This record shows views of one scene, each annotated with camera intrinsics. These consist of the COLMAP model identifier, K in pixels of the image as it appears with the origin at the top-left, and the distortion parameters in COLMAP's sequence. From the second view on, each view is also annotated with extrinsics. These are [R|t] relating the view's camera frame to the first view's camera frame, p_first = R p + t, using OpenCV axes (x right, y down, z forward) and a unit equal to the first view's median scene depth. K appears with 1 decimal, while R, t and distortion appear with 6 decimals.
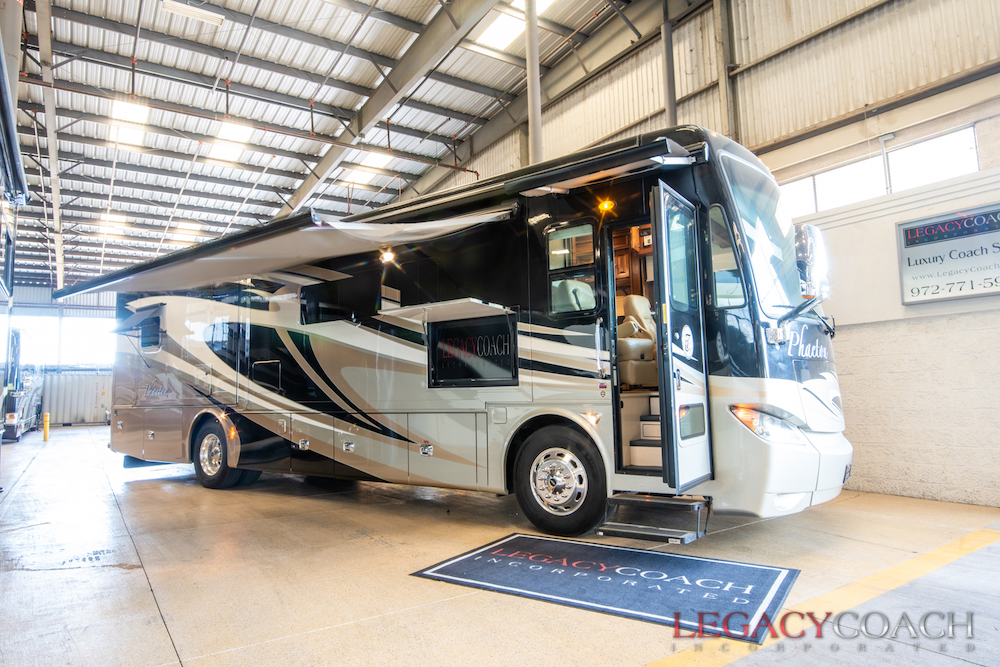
lens RADIAL K [[604.8, 0, 496.1], [0, 604.8, 331.1], [0, 0, 1]] dist [-0.000518, -0.002702]
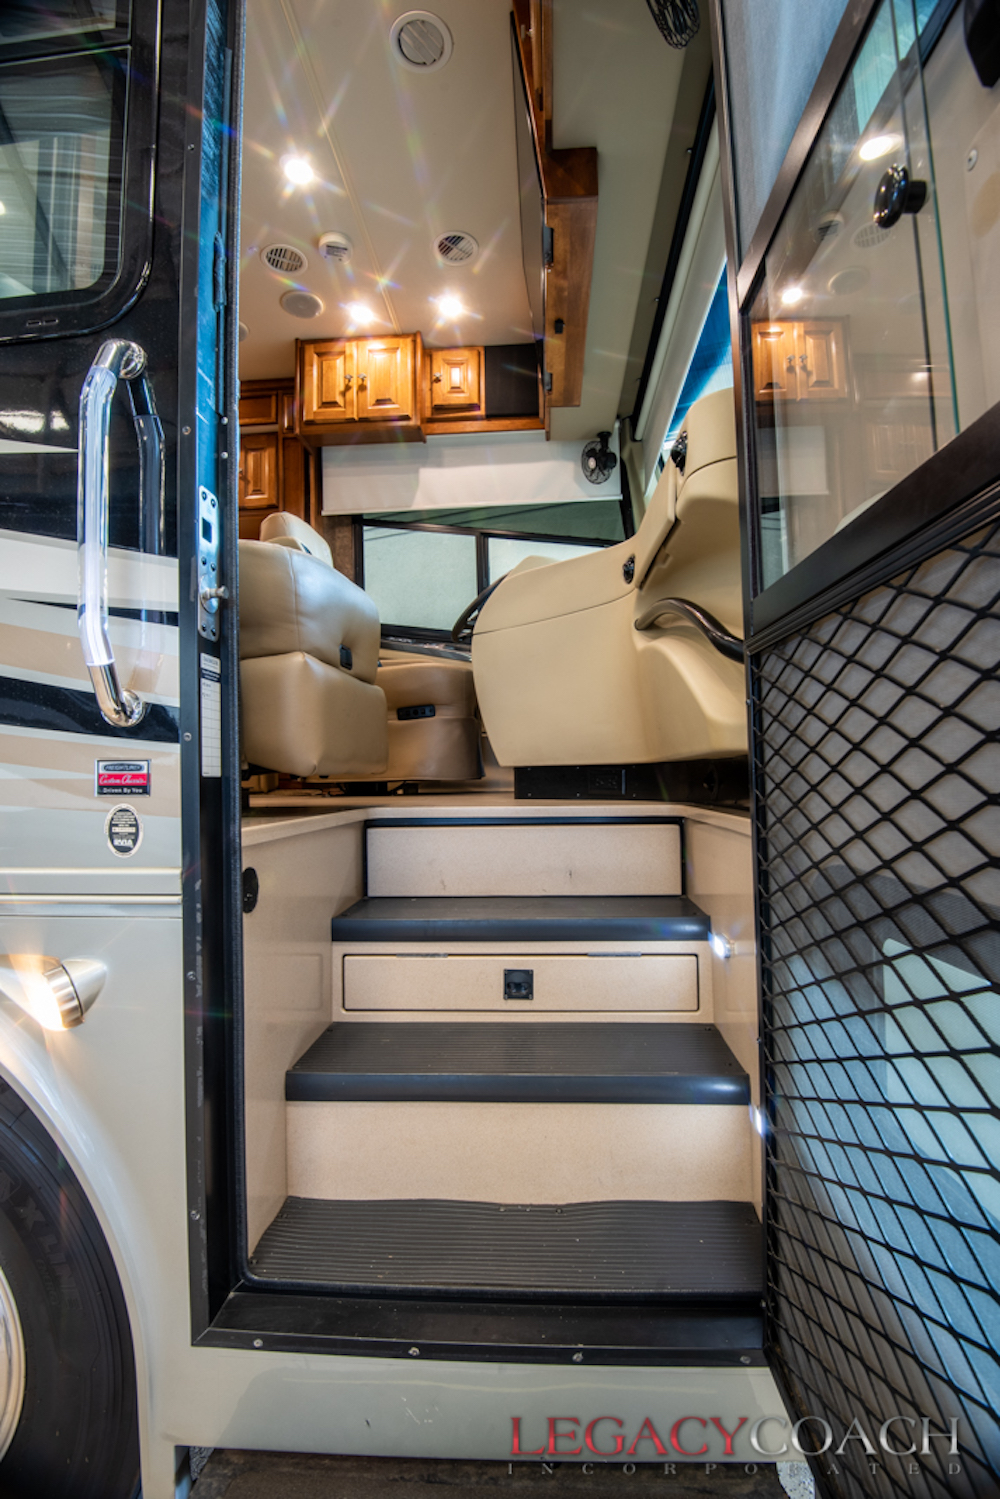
lens RADIAL K [[674.2, 0, 495.3], [0, 674.2, 747.3], [0, 0, 1]] dist [-0.021402, -0.000122]
pose [[0.848474, 0.027678, 0.528513, 0.158270], [-0.049616, 0.998393, 0.027369, 0.069538], [-0.526906, -0.049444, 0.848484, 0.767680]]
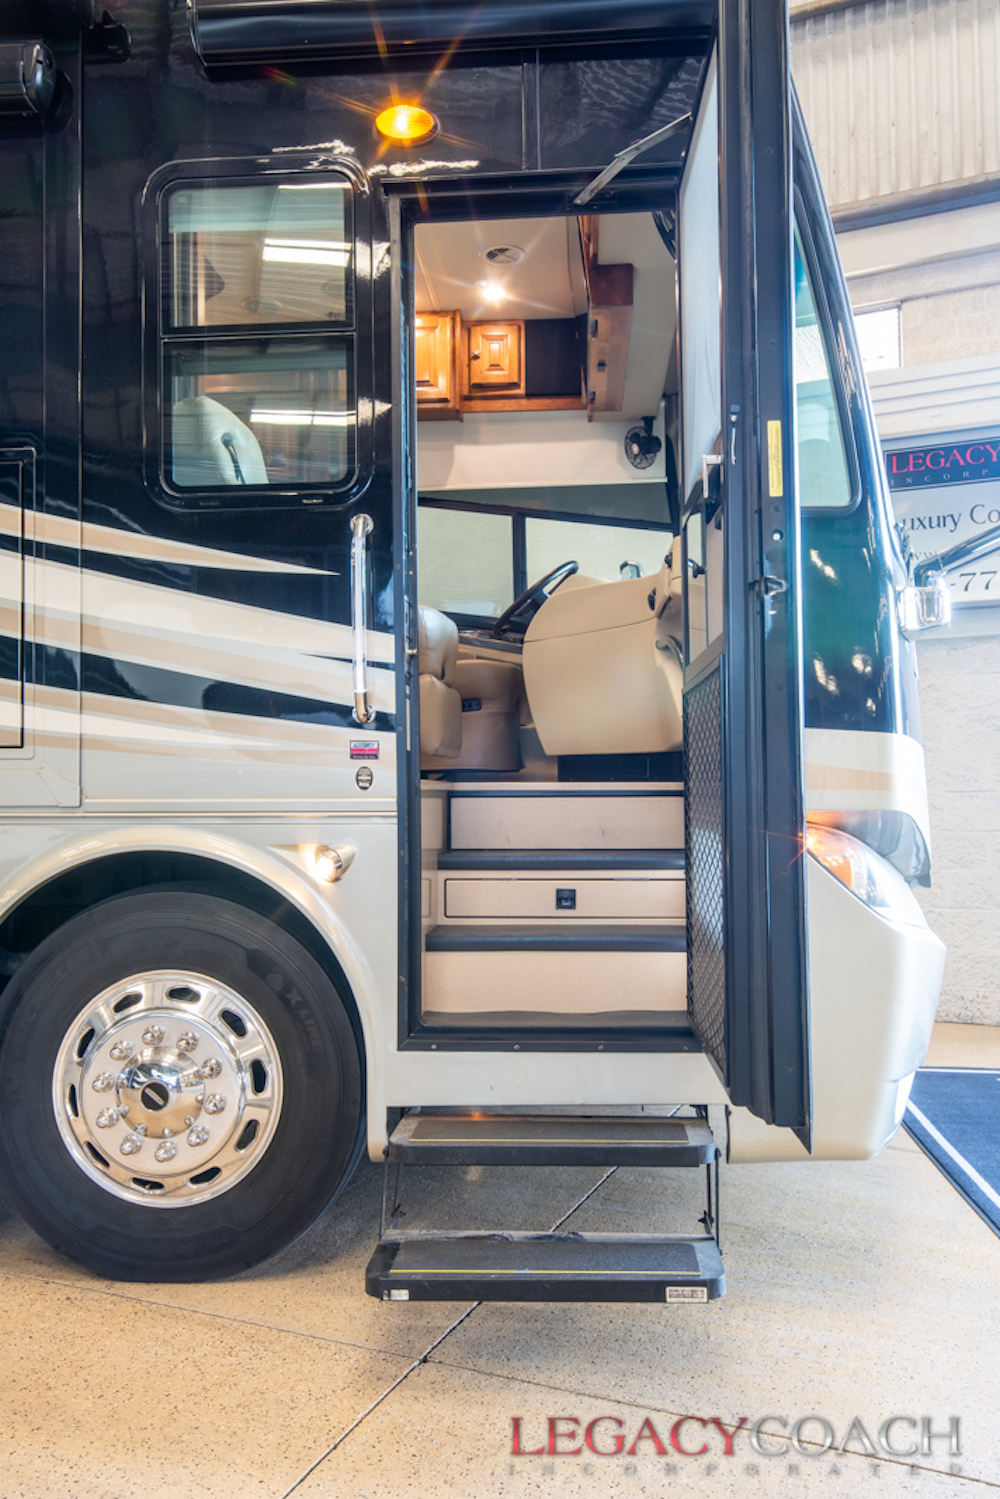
lens RADIAL K [[1149.9, 0, 503.8], [0, 1149.9, 744.9], [0, 0, 1]] dist [0.031324, -0.003287]
pose [[0.843373, 0.037988, 0.535985, -0.060454], [-0.061472, 0.997770, 0.026009, 0.065709], [-0.533801, -0.054884, 0.843827, 0.474023]]
